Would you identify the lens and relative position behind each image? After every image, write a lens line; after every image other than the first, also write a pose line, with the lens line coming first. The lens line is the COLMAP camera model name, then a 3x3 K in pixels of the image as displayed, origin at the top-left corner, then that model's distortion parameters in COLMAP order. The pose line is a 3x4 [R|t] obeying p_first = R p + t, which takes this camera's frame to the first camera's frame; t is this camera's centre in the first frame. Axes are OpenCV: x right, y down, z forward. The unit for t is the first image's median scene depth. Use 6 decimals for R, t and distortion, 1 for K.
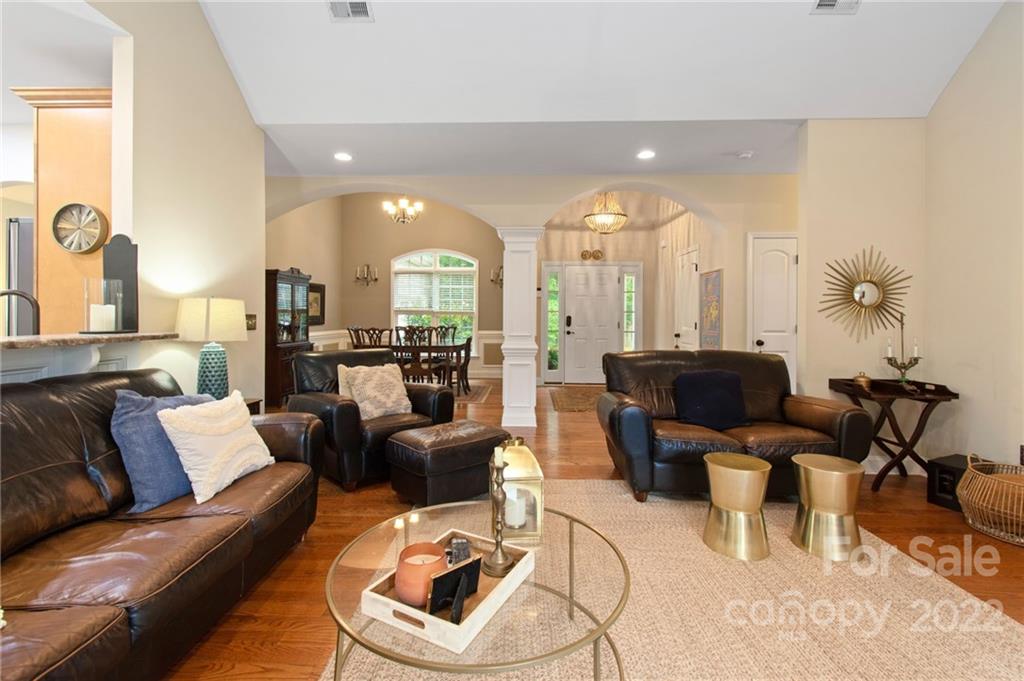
lens RADIAL K [[469.2, 0, 513.5], [0, 469.2, 317.7], [0, 0, 1]] dist [0.000465, 0.000241]
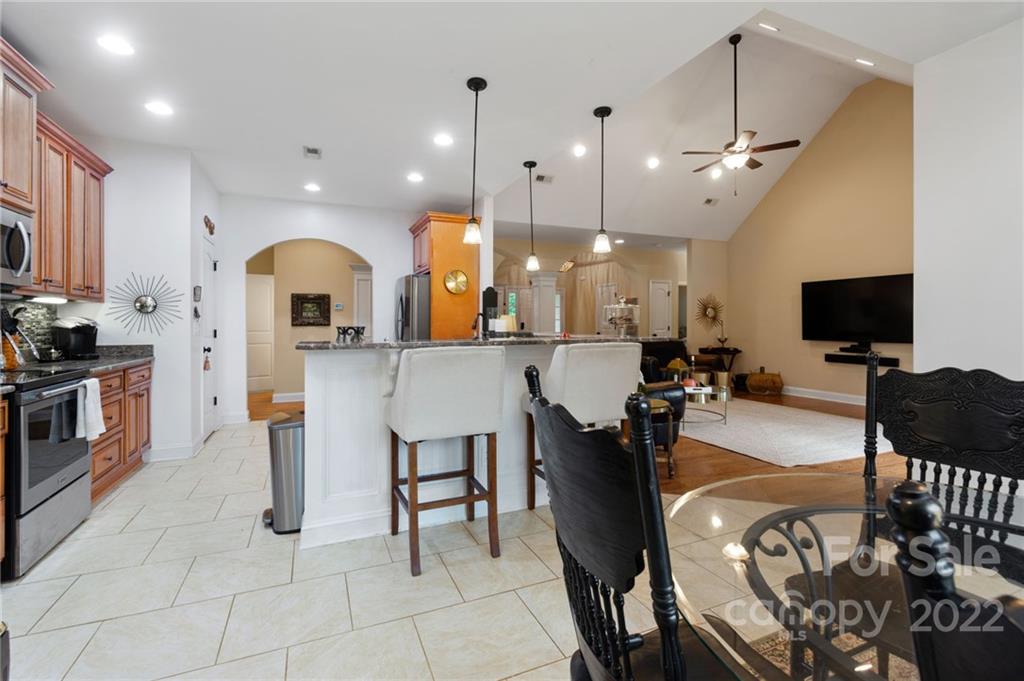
lens RADIAL K [[469.2, 0, 513.5], [0, 469.2, 317.7], [0, 0, 1]] dist [0.000465, 0.000241]
pose [[0.909215, -0.000593, 0.416327, -1.178548], [0.006265, 0.999905, -0.012259, -0.000206], [-0.416280, 0.013754, 0.909132, -0.777677]]
